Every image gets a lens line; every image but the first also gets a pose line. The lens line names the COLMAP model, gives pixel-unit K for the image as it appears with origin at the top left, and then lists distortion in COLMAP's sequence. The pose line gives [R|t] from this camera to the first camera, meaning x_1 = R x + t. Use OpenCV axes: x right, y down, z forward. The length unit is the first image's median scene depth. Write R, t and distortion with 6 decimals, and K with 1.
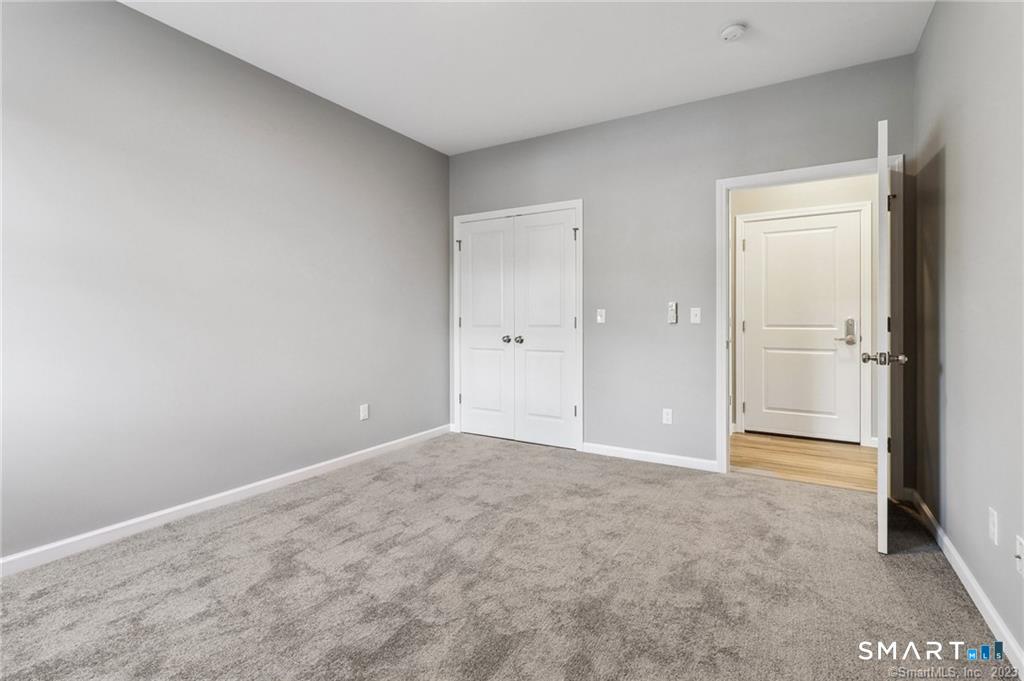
lens RADIAL K [[476.6, 0, 514.5], [0, 476.6, 321.4], [0, 0, 1]] dist [-0.002315, 0.000232]
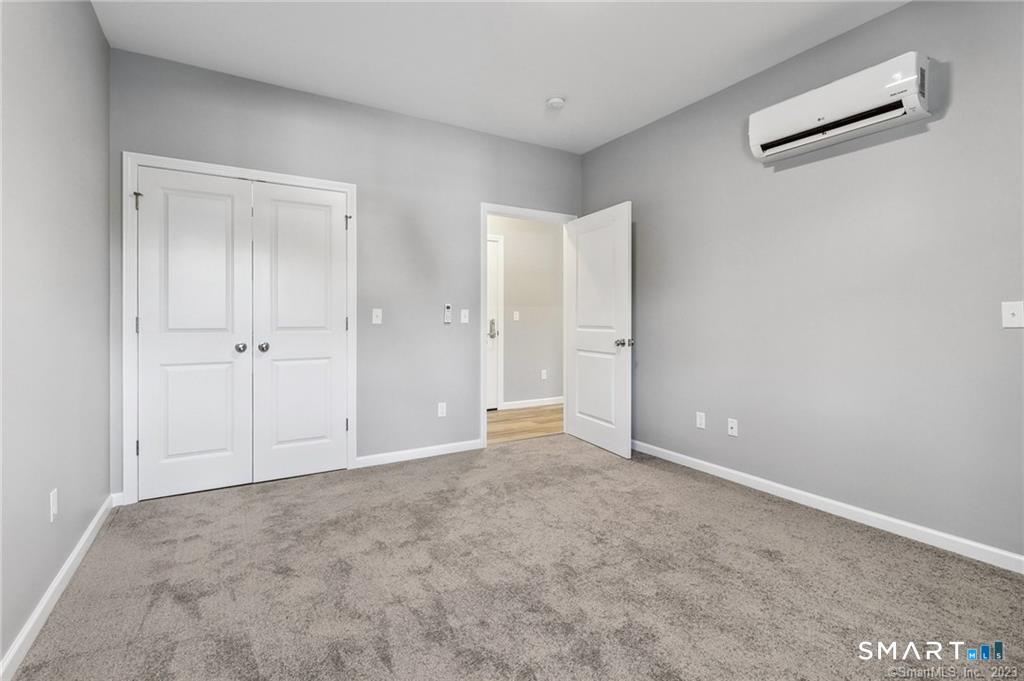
lens RADIAL K [[476.6, 0, 514.5], [0, 476.6, 321.4], [0, 0, 1]] dist [-0.002315, 0.000232]
pose [[0.469114, -0.005252, 0.883122, -0.559682], [0.003605, 0.999985, 0.004032, -0.004048], [-0.883130, 0.001293, 0.469126, 0.353575]]
